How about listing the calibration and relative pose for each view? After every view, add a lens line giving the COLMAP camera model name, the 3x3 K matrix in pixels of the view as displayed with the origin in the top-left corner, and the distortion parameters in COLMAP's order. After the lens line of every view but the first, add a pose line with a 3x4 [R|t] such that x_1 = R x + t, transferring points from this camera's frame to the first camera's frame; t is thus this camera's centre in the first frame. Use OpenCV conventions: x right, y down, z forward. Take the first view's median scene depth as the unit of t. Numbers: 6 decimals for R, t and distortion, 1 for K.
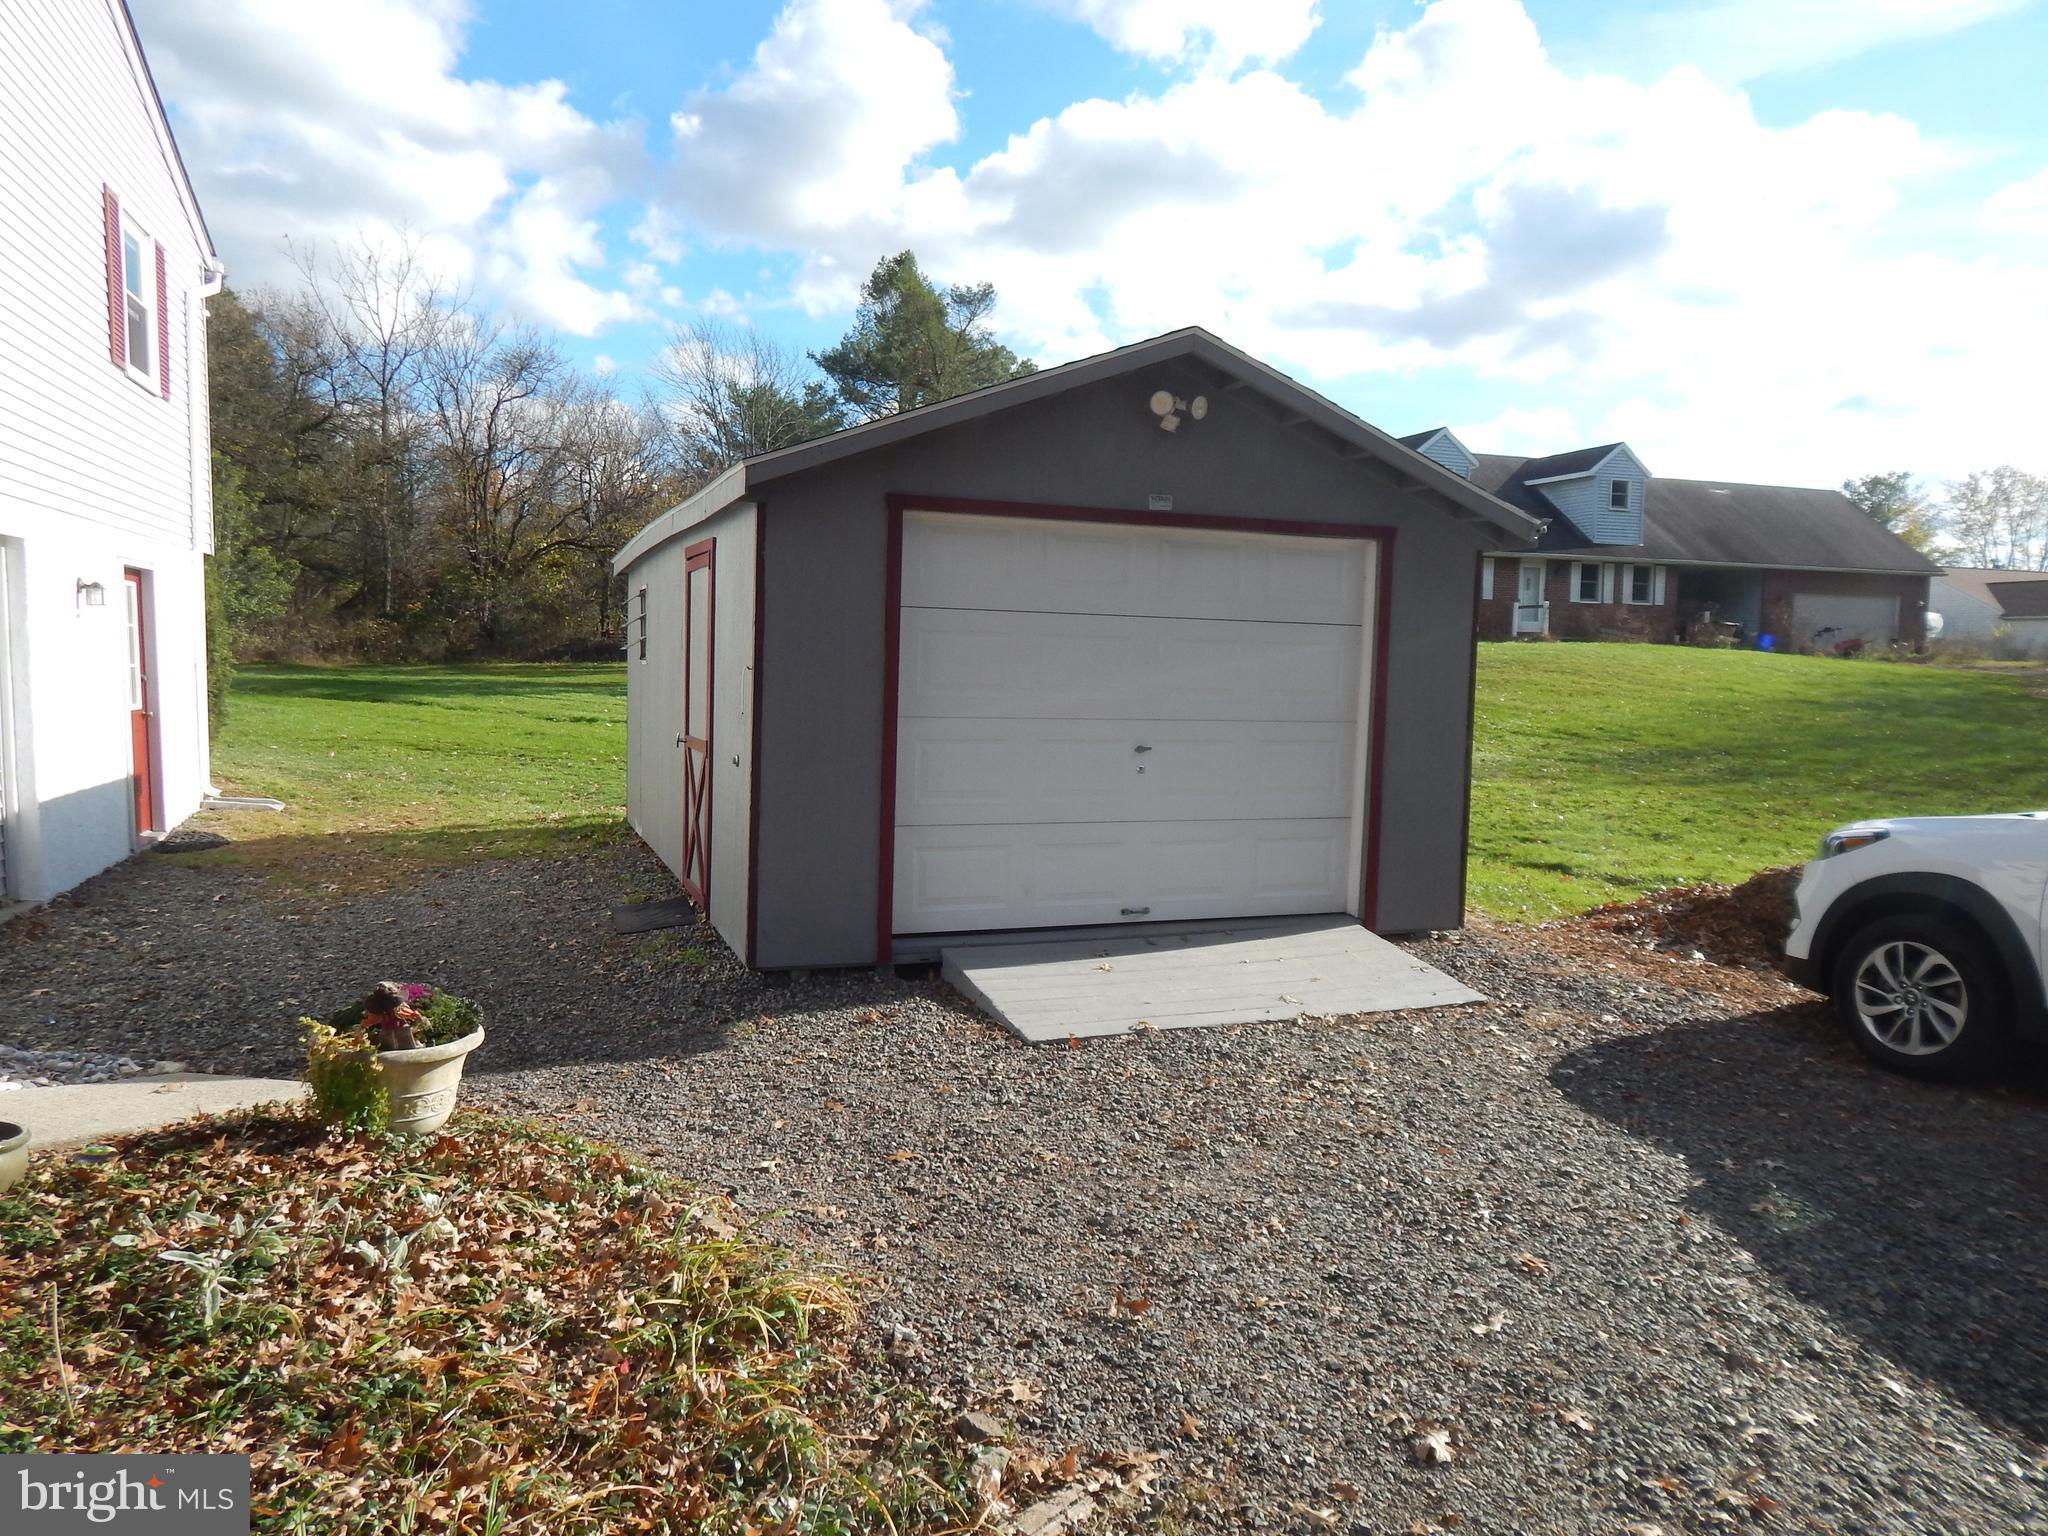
lens RADIAL K [[1365.1, 0, 1025.6], [0, 1365.1, 761.1], [0, 0, 1]] dist [0.000161, -0.001429]
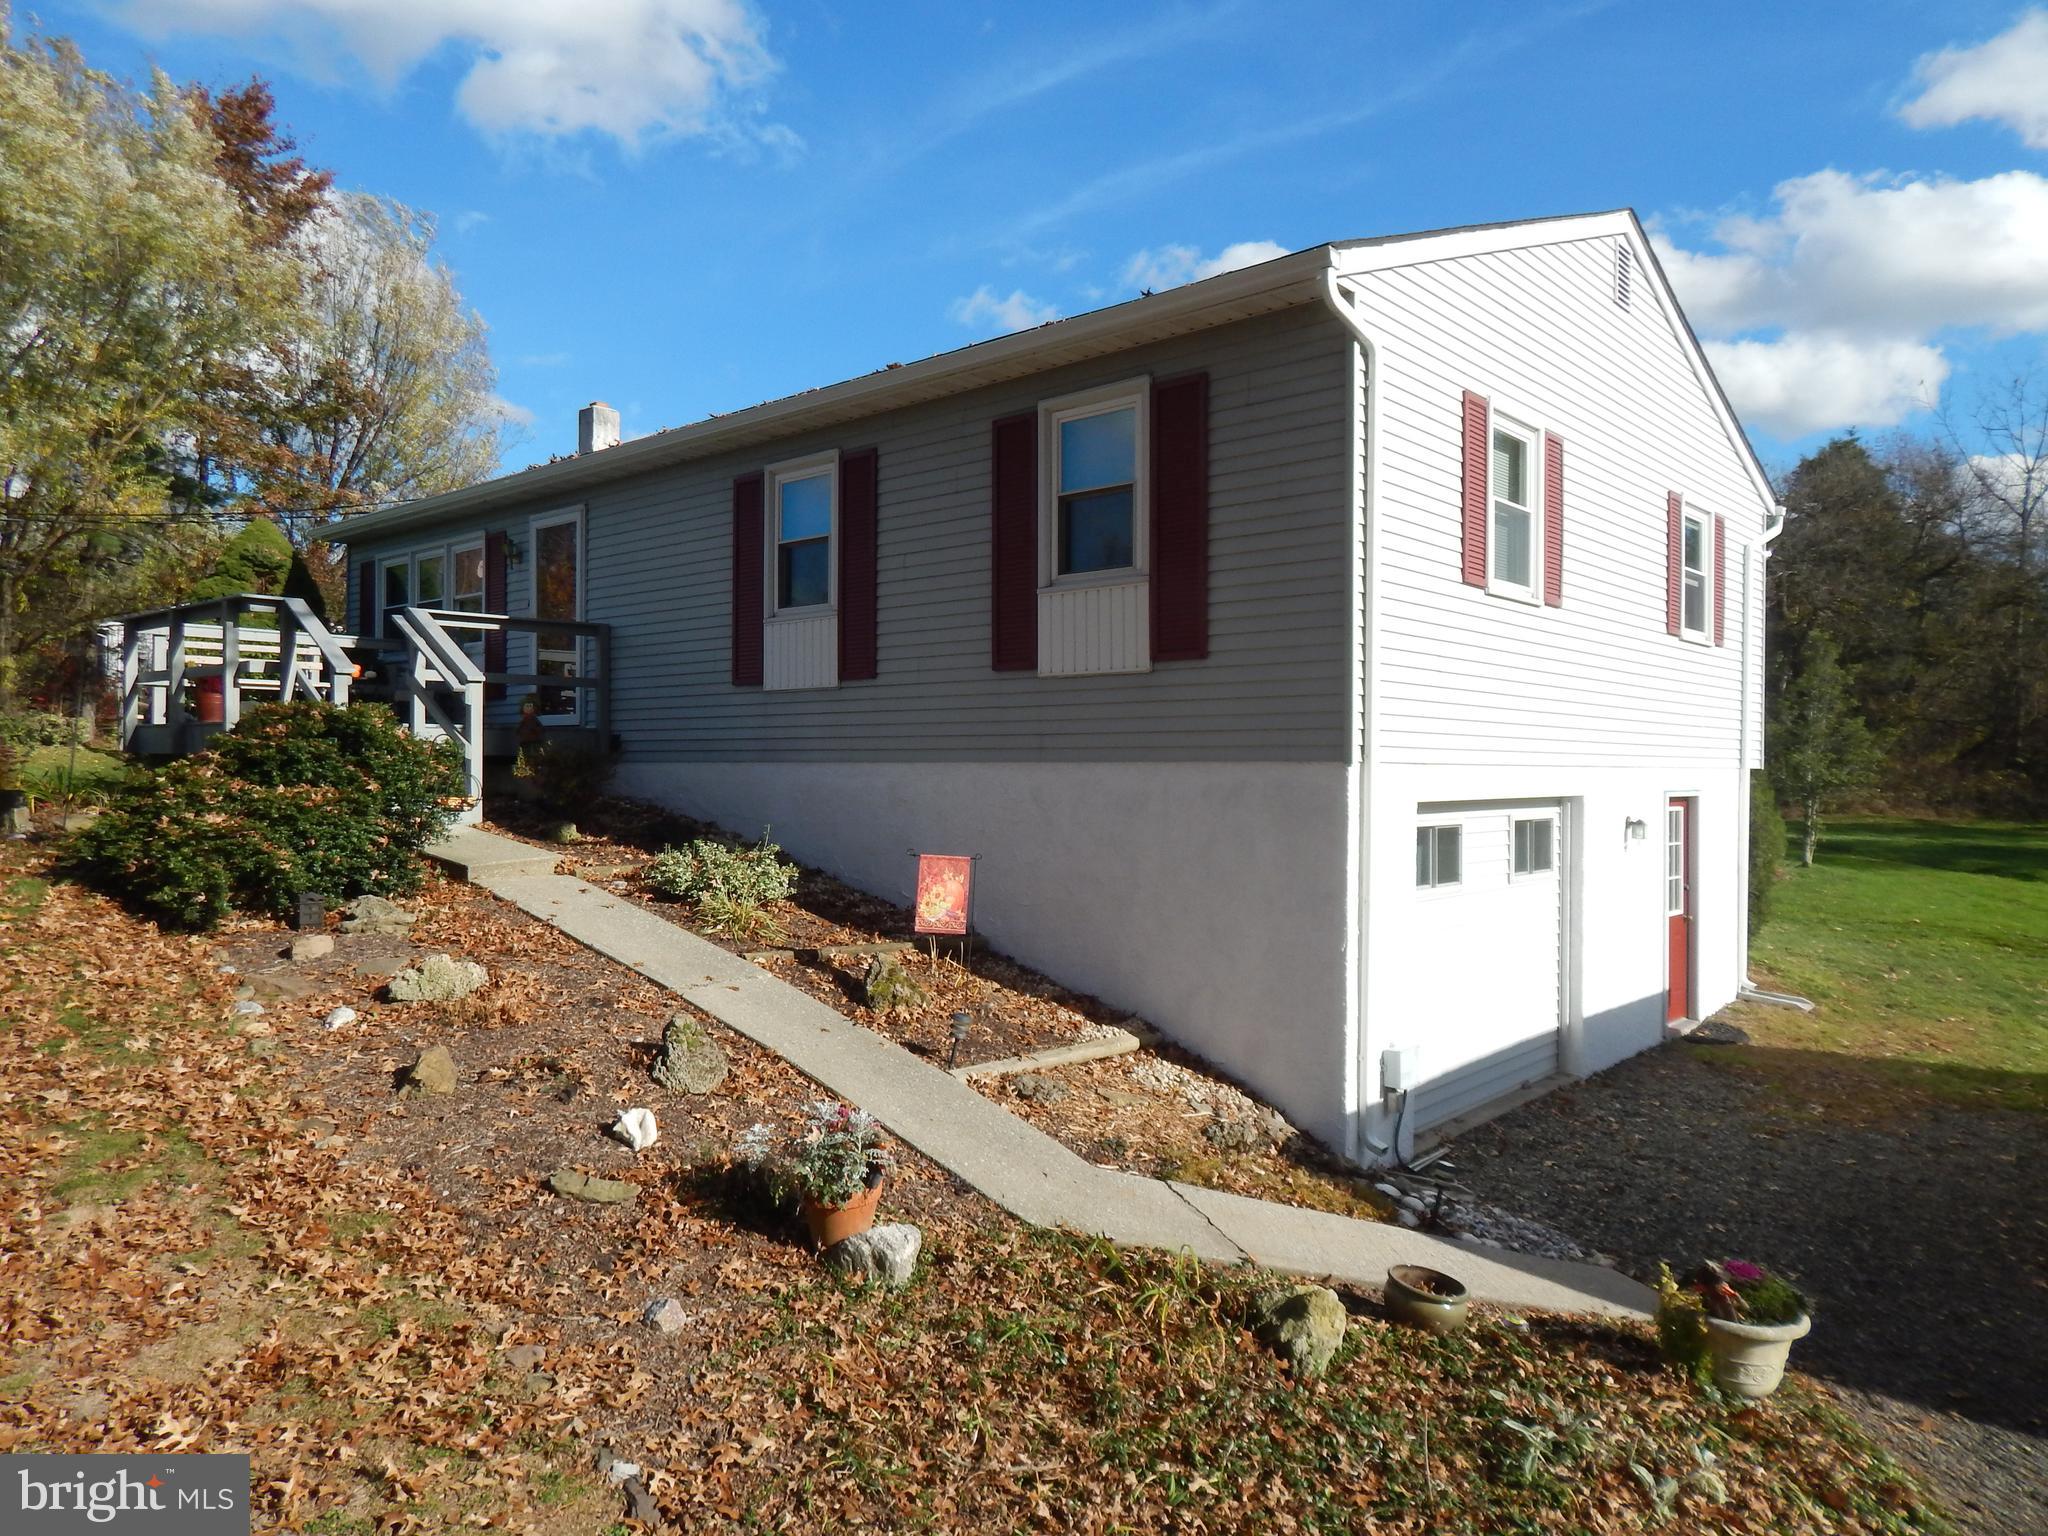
lens RADIAL K [[1365.1, 0, 1010.6], [0, 1365.1, 759.9], [0, 0, 1]] dist [0.000161, -0.001429]
pose [[0.464373, -0.009858, -0.885585, 0.144989], [-0.074484, 0.995961, -0.050144, -0.077982], [0.882502, 0.089247, 0.461763, -0.076519]]
